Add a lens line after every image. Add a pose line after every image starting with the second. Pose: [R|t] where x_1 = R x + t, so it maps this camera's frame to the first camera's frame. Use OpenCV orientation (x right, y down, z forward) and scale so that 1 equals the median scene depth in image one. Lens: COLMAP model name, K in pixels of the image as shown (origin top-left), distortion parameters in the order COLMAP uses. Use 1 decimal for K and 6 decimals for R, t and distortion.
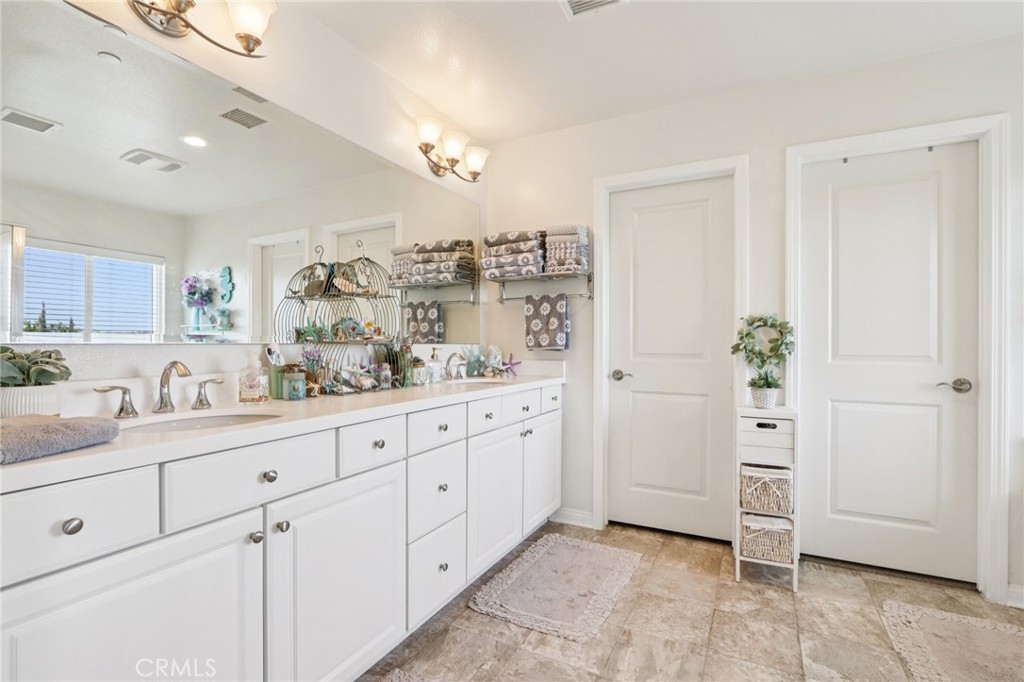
lens RADIAL K [[474.6, 0, 510.1], [0, 474.6, 341.7], [0, 0, 1]] dist [-0.013369, 0.001756]
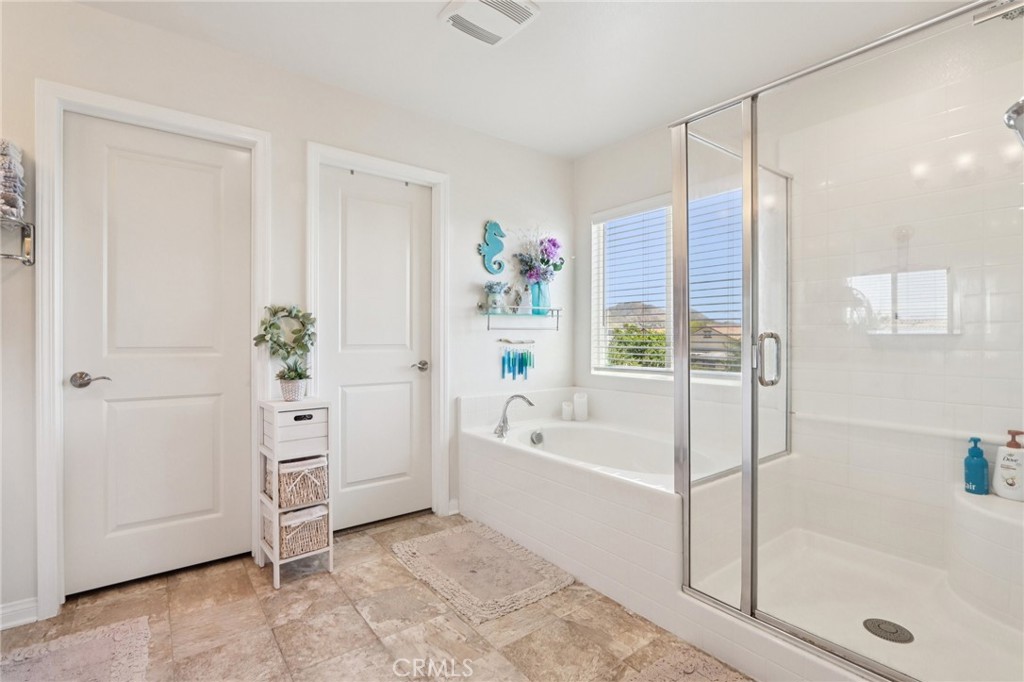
lens RADIAL K [[474.6, 0, 514.8], [0, 474.6, 337.3], [0, 0, 1]] dist [-0.013369, 0.001756]
pose [[0.419734, -0.003291, 0.907641, -0.160168], [-0.003337, 0.999981, 0.005169, 0.003381], [-0.907641, -0.005198, 0.419715, 0.176810]]
